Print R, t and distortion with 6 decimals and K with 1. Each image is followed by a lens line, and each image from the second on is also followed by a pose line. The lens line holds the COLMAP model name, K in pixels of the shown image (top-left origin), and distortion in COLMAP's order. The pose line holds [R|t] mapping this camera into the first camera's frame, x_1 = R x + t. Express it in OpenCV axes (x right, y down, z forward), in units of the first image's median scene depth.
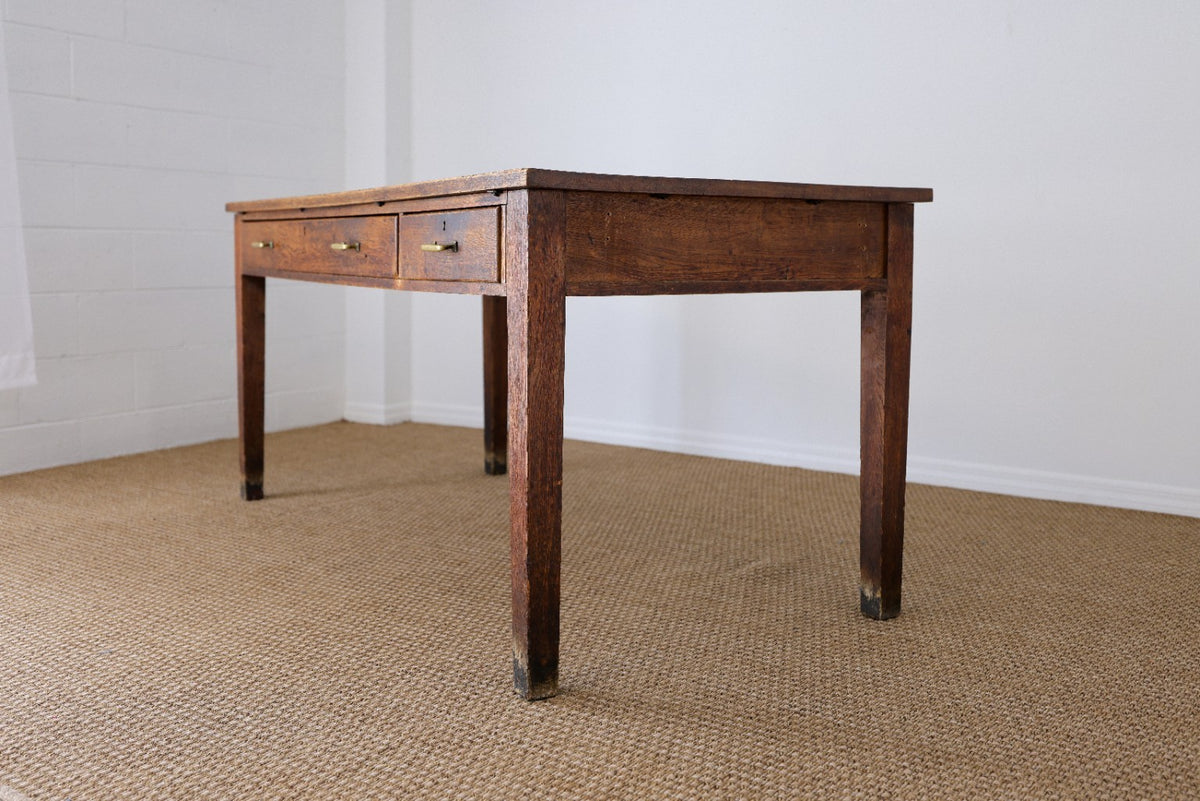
lens RADIAL K [[1112.1, 0, 600.0], [0, 1112.1, 400.5], [0, 0, 1]] dist [0.006137, 0.001991]
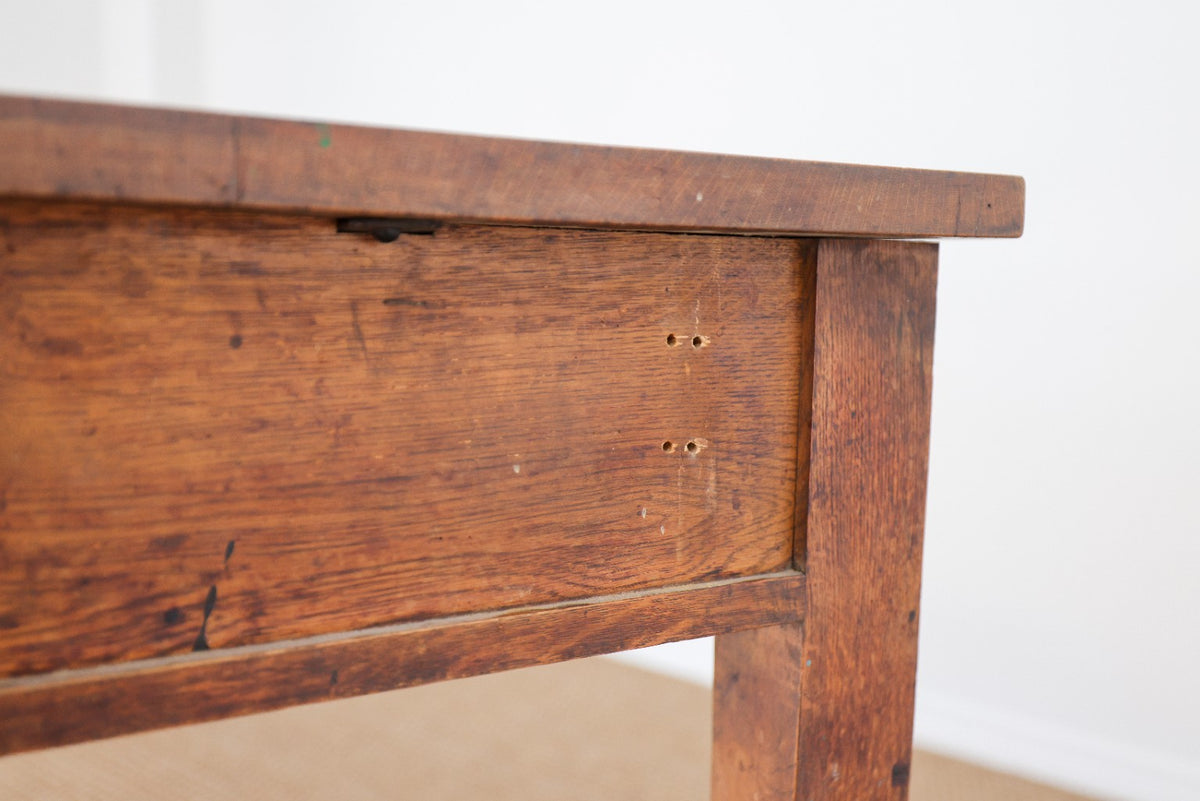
lens RADIAL K [[1112.1, 0, 600.0], [0, 1112.1, 400.5], [0, 0, 1]] dist [0.006137, 0.001991]
pose [[0.998690, 0.031181, -0.040572, 0.245500], [-0.031478, 0.999482, -0.006705, -0.154952], [0.040342, 0.007973, 0.999154, 0.845083]]
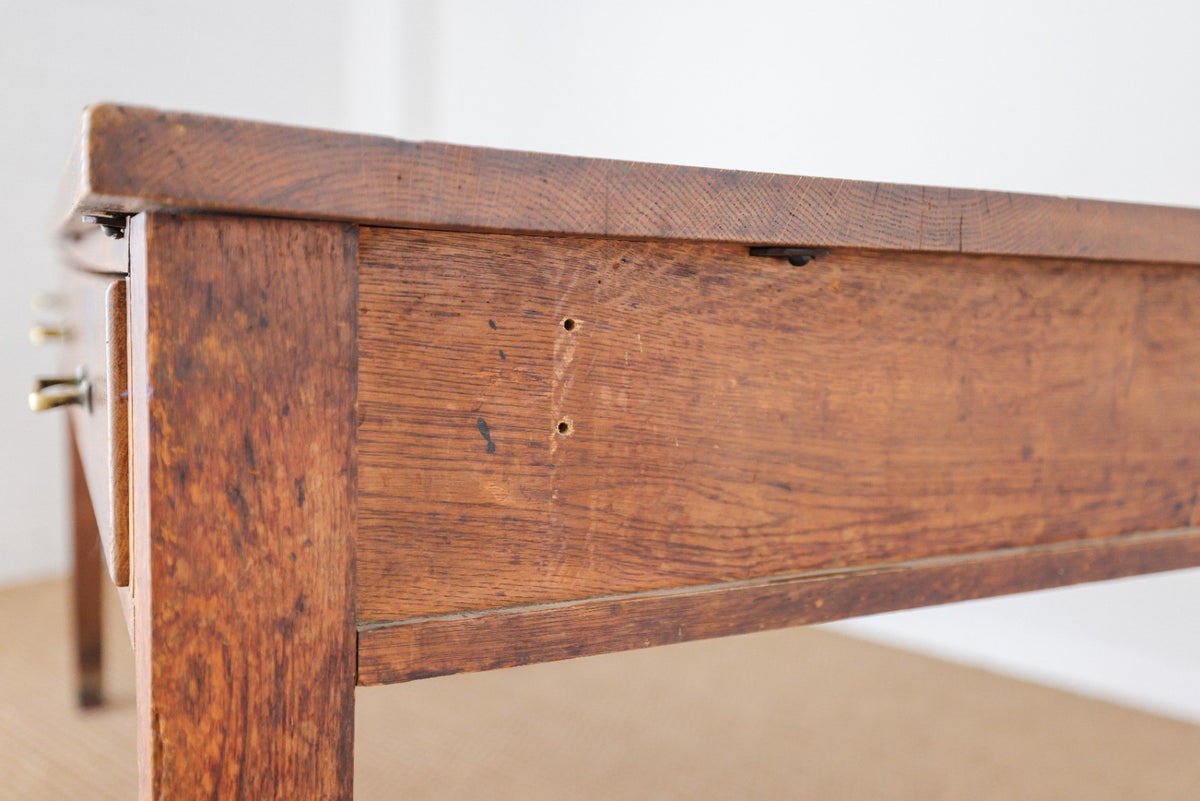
lens RADIAL K [[1058.0, 0, 600.0], [0, 1058.0, 400.5], [0, 0, 1]] dist [0.009536, 0.007154]
pose [[0.994856, 0.041887, -0.092229, 0.033075], [-0.042843, 0.999046, -0.008406, -0.138296], [0.091789, 0.012314, 0.995702, 0.715288]]
